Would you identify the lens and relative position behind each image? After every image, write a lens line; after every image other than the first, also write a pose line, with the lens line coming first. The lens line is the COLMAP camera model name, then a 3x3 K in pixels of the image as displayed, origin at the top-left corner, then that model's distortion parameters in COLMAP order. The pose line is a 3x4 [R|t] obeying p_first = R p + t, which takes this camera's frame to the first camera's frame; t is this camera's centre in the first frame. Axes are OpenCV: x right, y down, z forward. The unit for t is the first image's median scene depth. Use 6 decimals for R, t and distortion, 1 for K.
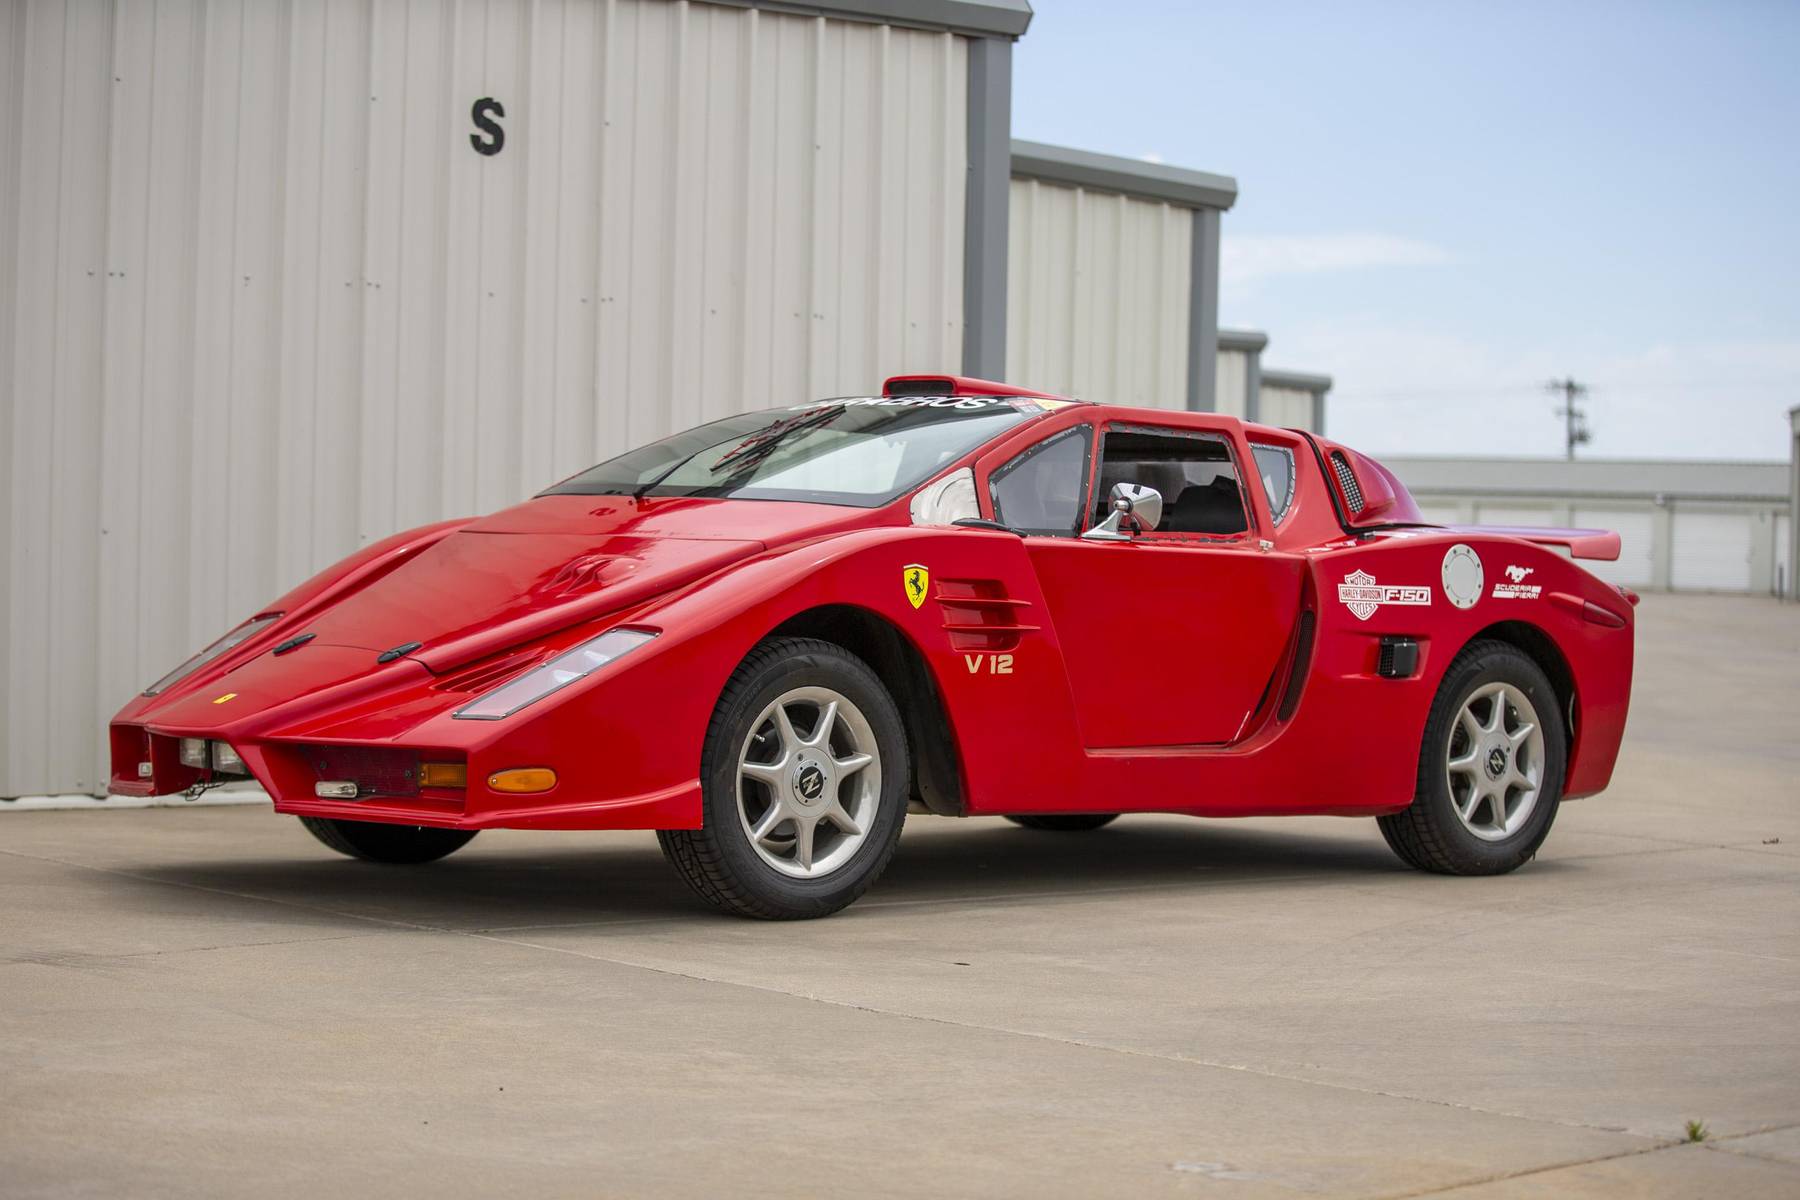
lens RADIAL K [[3696.8, 0, 901.5], [0, 3696.8, 655.1], [0, 0, 1]] dist [-0.236929, -0.427547]
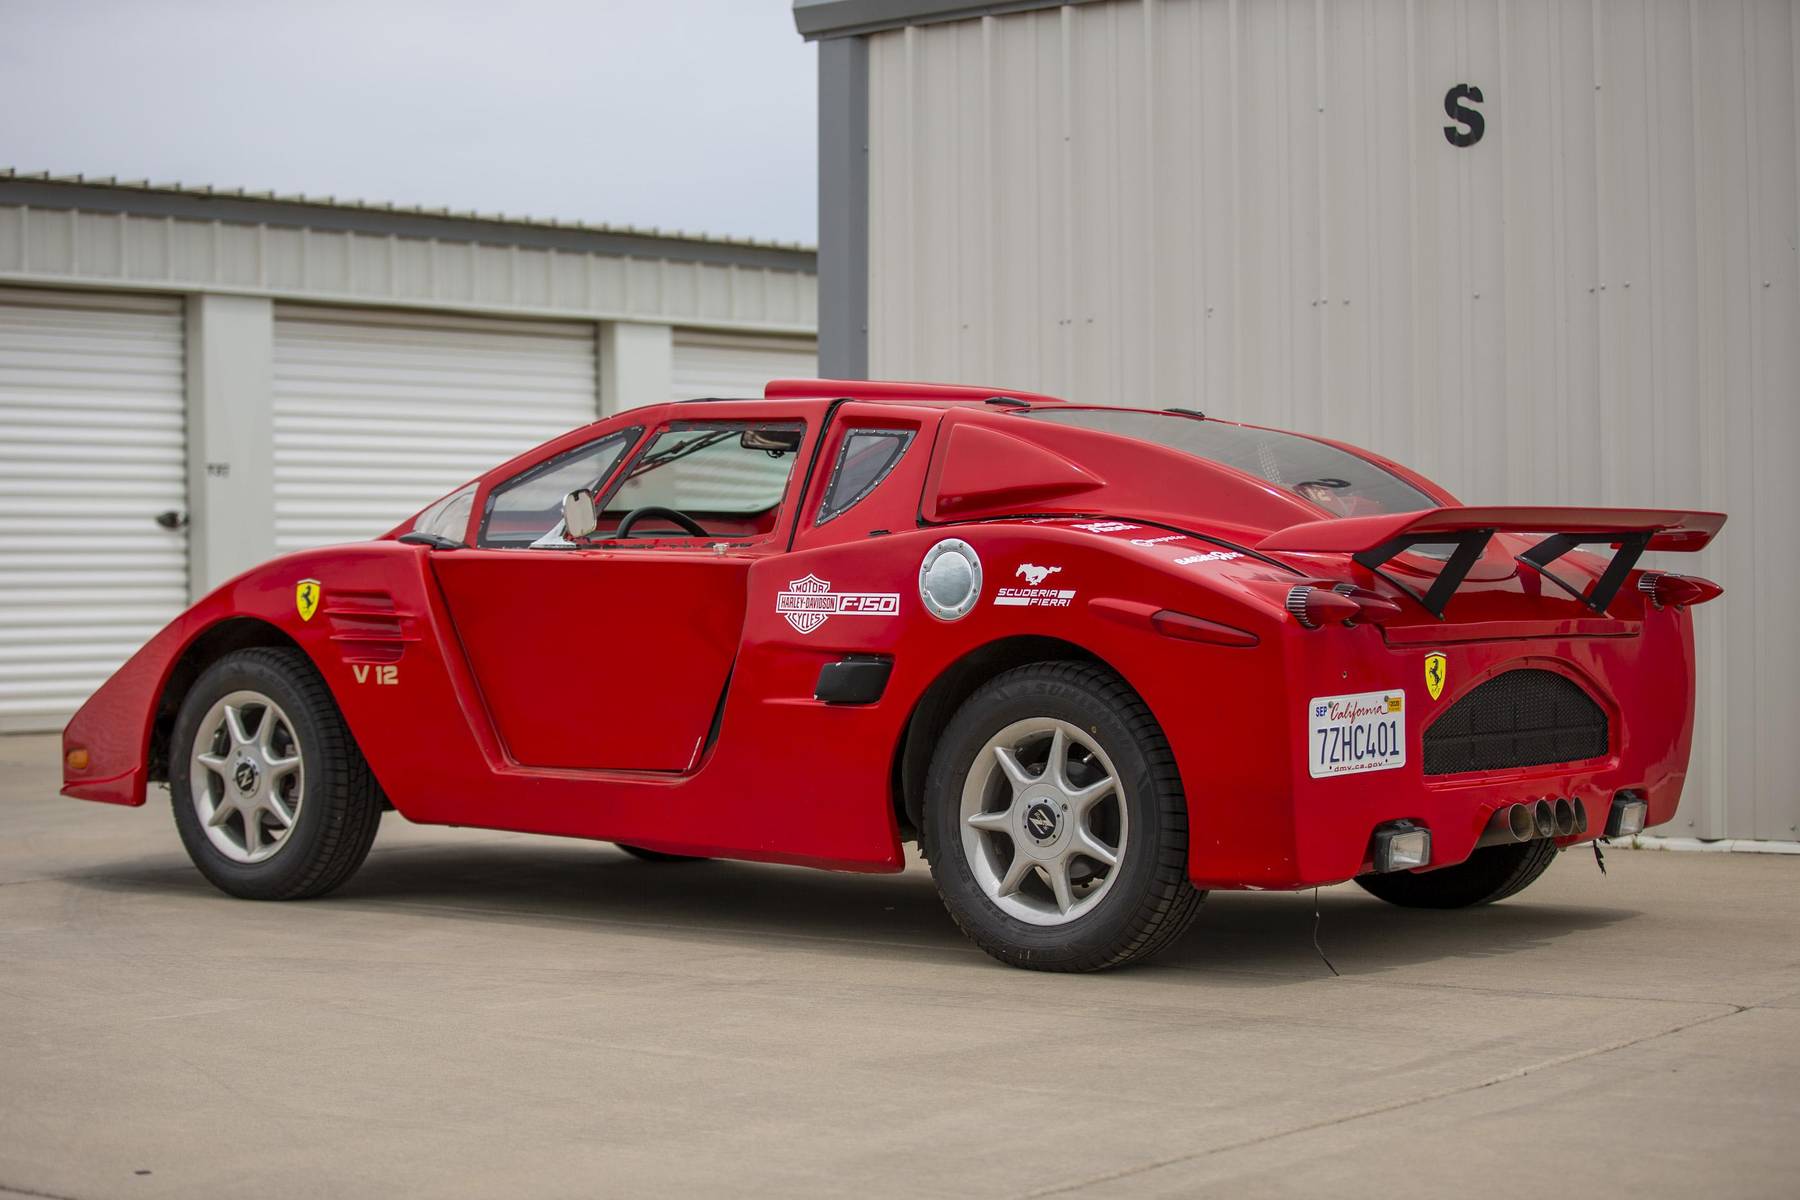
lens RADIAL K [[3696.8, 0, 901.5], [0, 3696.8, 655.1], [0, 0, 1]] dist [-0.236929, -0.427547]
pose [[0.152579, -0.000926, -0.988291, 0.957112], [-0.021684, 0.999756, -0.004285, -0.001603], [0.988053, 0.022084, 0.152521, 0.892567]]
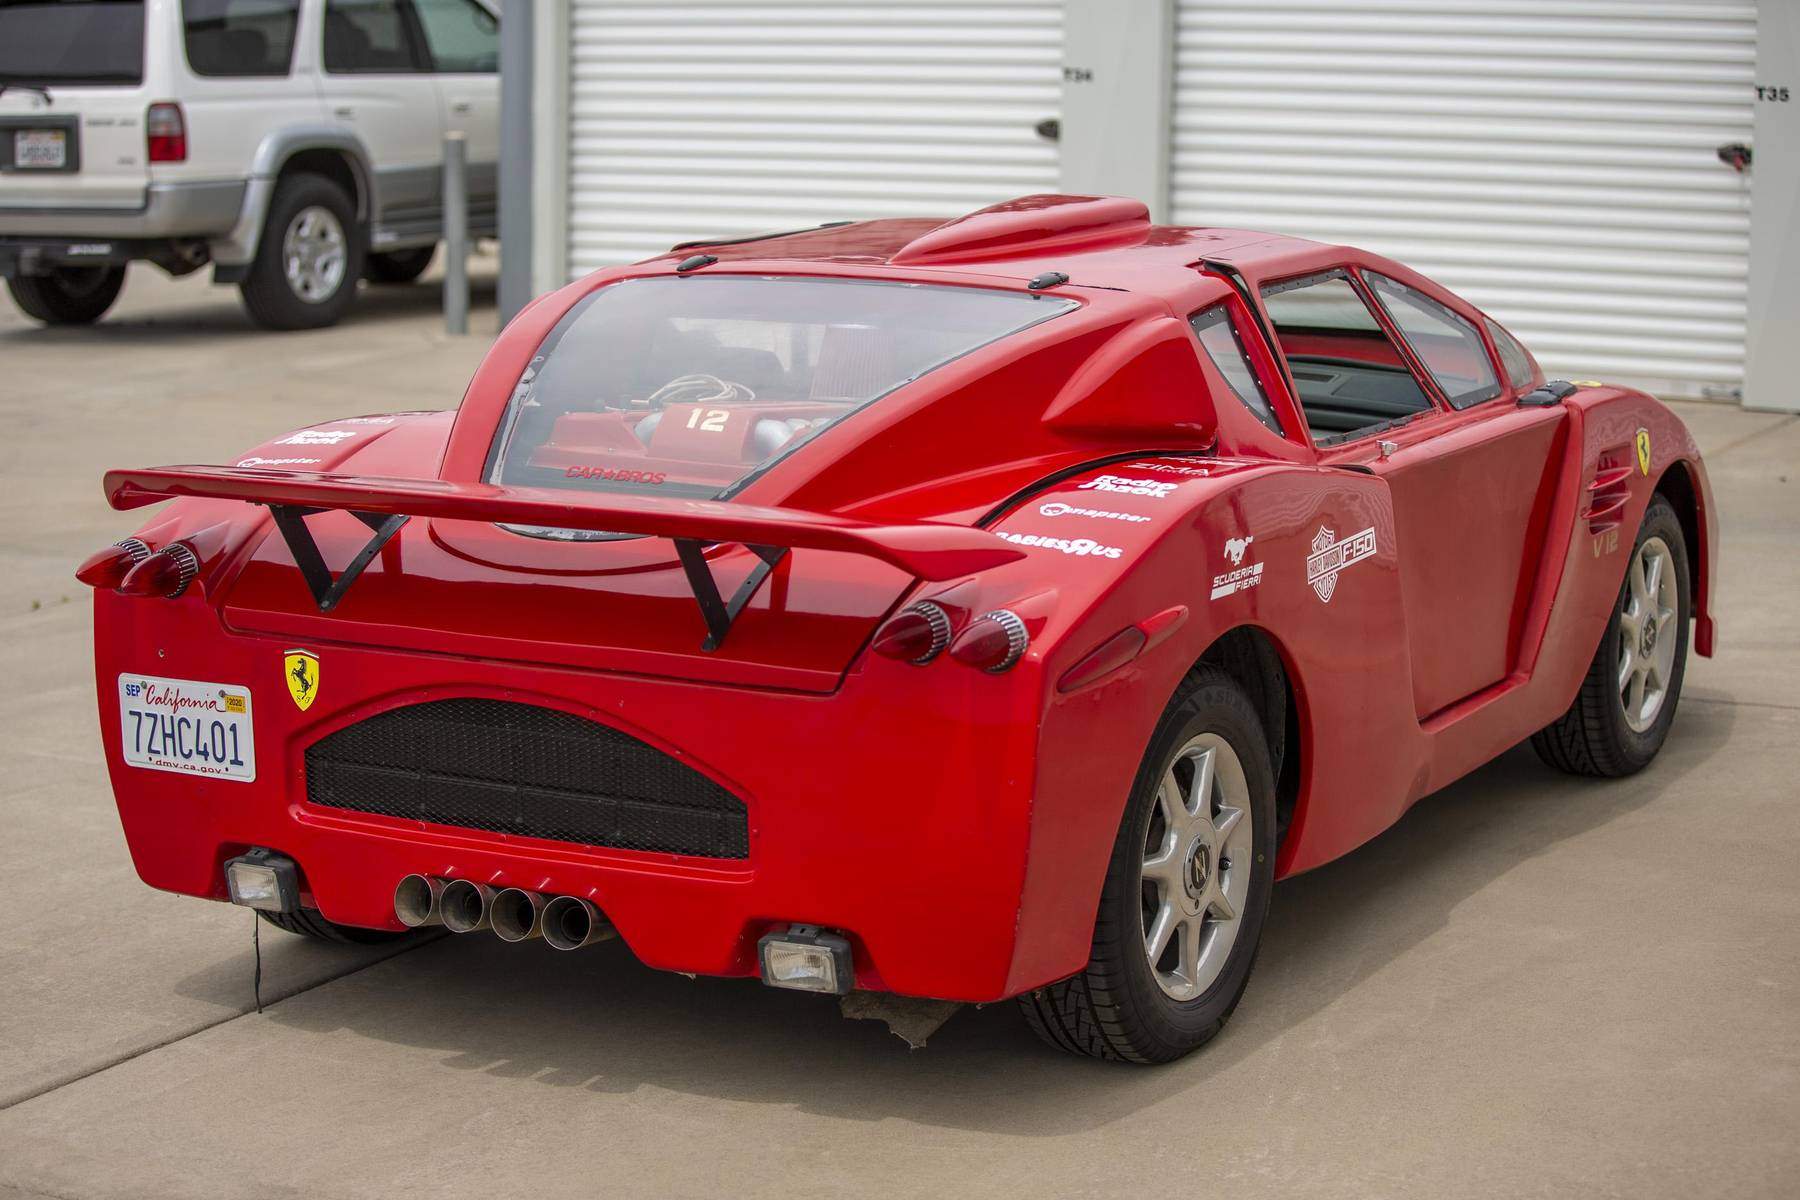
lens RADIAL K [[3696.8, 0, 901.5], [0, 3696.8, 655.1], [0, 0, 1]] dist [-0.236929, -0.427547]
pose [[-0.950839, 0.020810, -0.308987, 0.281747], [-0.041003, 0.980496, 0.192216, -0.130606], [0.306960, 0.195435, -0.931440, 1.737032]]
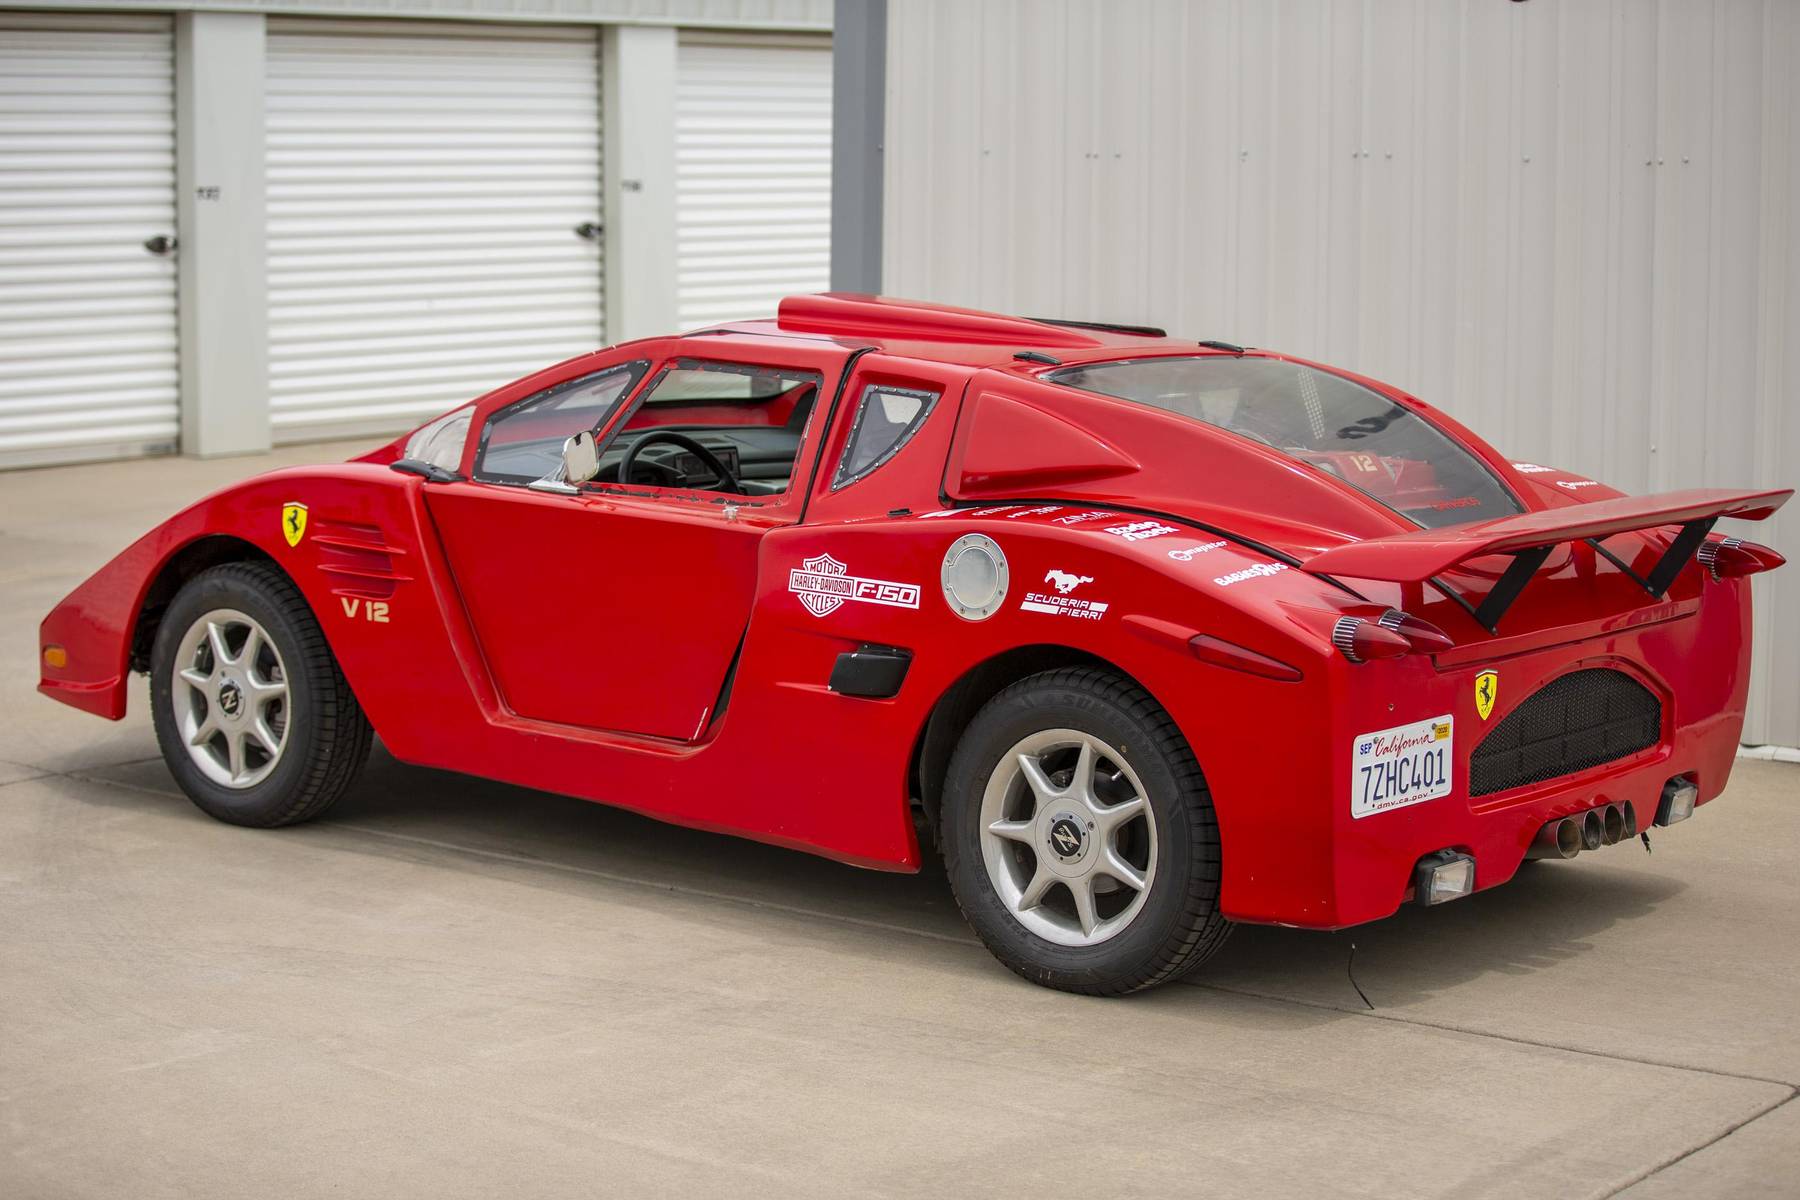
lens RADIAL K [[3696.8, 0, 901.5], [0, 3696.8, 655.1], [0, 0, 1]] dist [-0.236929, -0.427547]
pose [[0.152734, 0.118848, -0.981095, 0.906582], [-0.038402, 0.992707, 0.114276, -0.092680], [0.987521, 0.020222, 0.156184, 0.892519]]
